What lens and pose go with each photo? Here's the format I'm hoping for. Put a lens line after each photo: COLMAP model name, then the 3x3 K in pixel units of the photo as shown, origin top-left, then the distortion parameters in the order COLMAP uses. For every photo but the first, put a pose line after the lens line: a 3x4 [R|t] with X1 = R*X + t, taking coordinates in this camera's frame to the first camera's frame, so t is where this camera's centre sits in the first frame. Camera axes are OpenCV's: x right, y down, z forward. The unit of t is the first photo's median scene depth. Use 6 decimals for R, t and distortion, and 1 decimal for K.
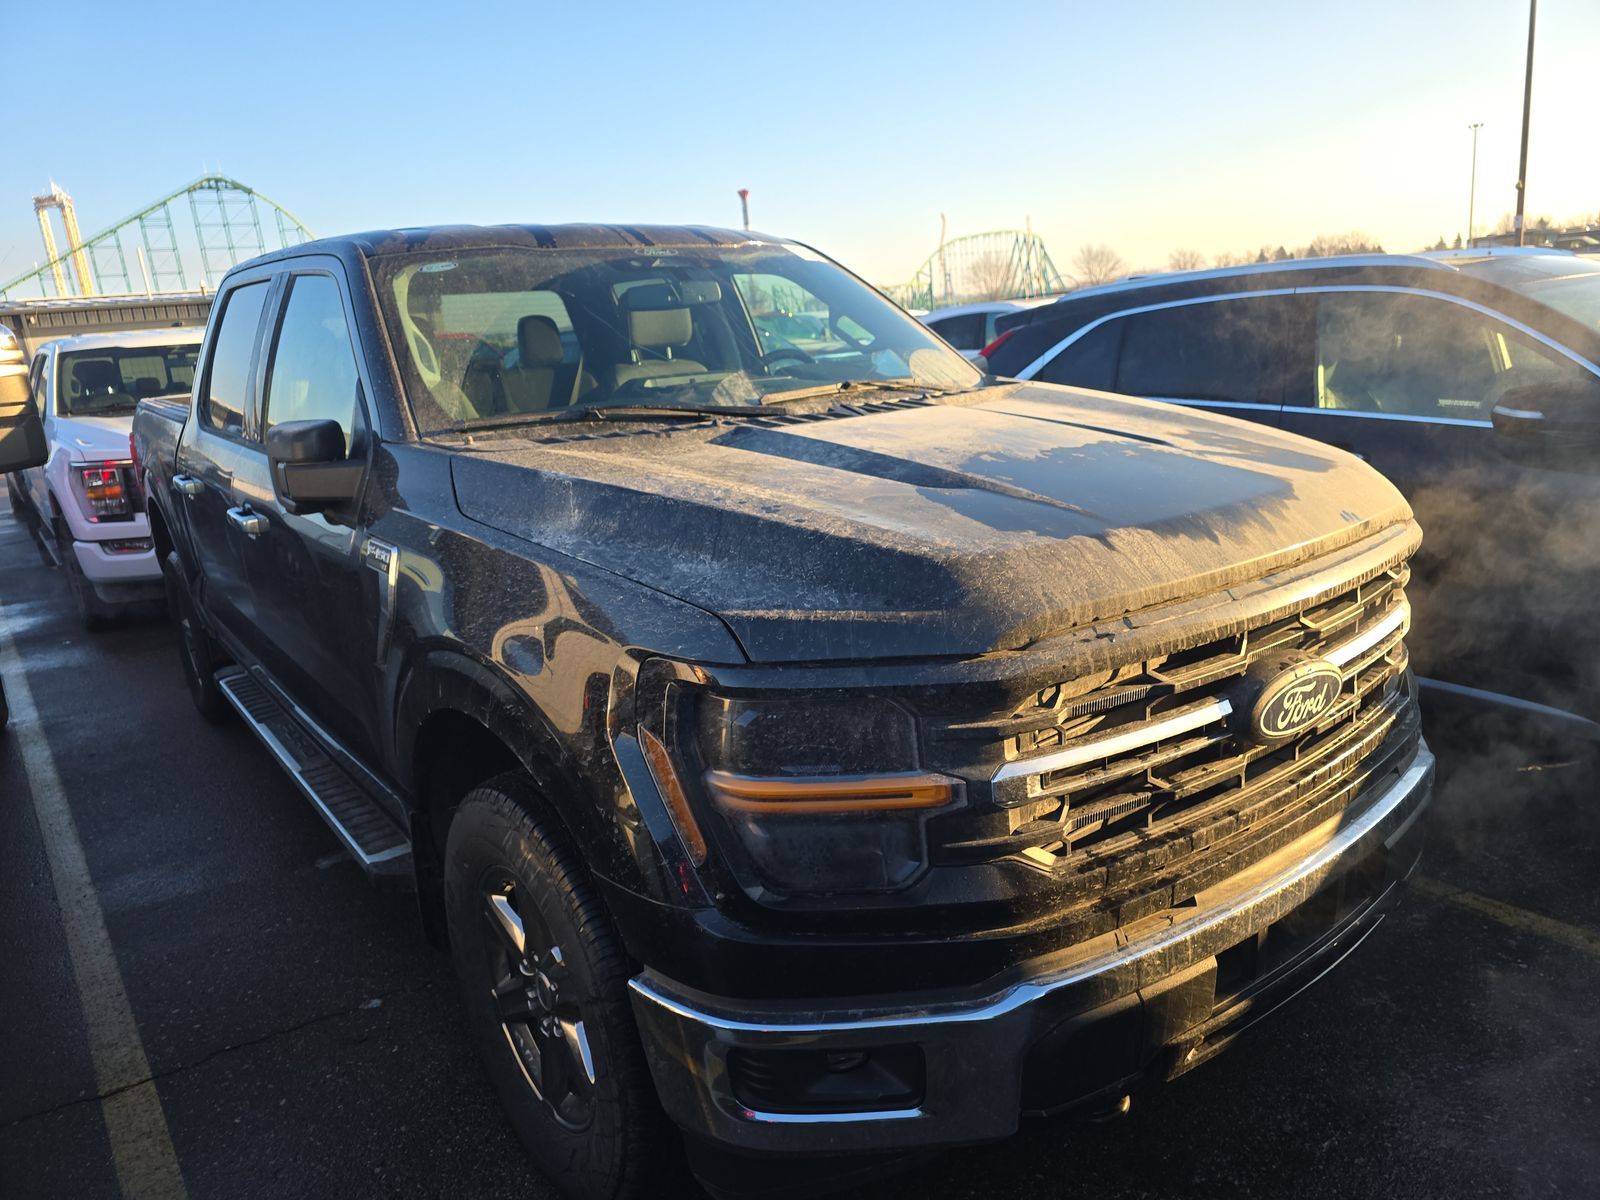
lens RADIAL K [[1078.2, 0, 800.0], [0, 1078.2, 600.0], [0, 0, 1]] dist [0.066724, -0.069613]
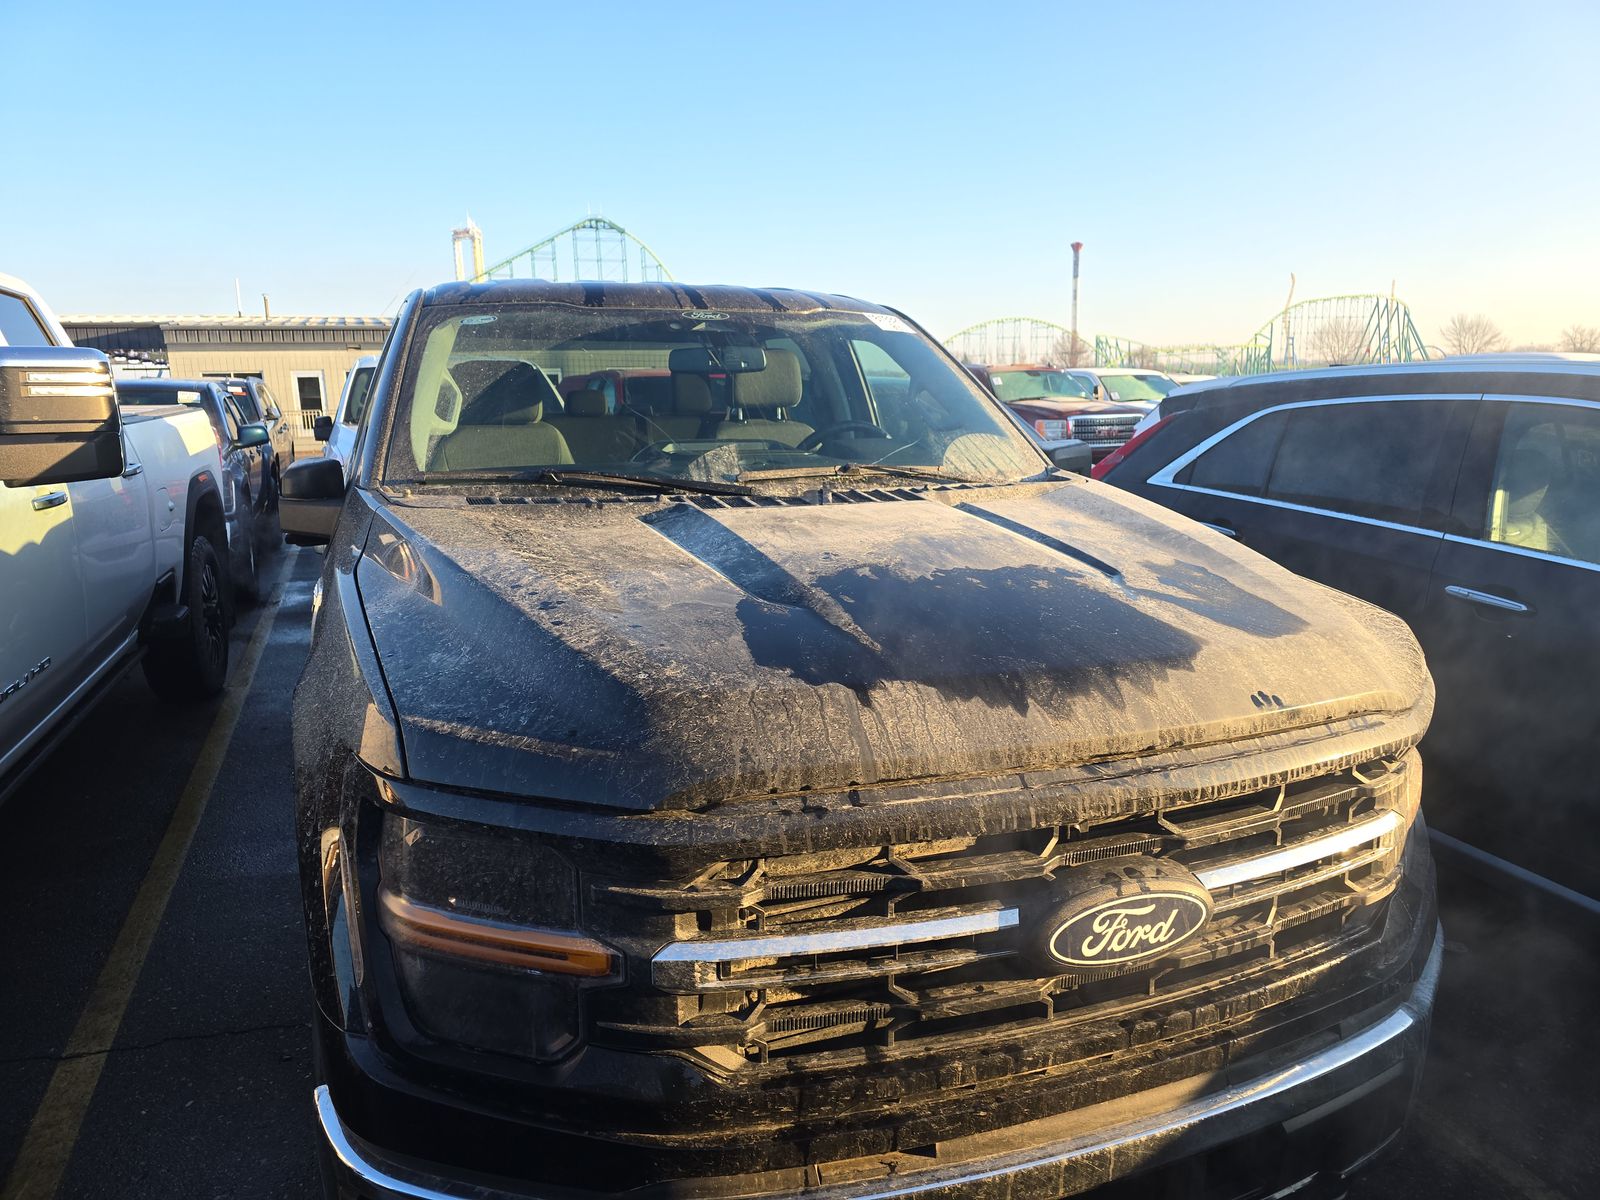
lens RADIAL K [[1078.2, 0, 800.0], [0, 1078.2, 600.0], [0, 0, 1]] dist [0.066724, -0.069613]
pose [[0.958505, 0.119756, -0.258703, 0.424728], [-0.130121, 0.991225, -0.023257, -0.097630], [0.253648, 0.055955, 0.965677, 0.165214]]
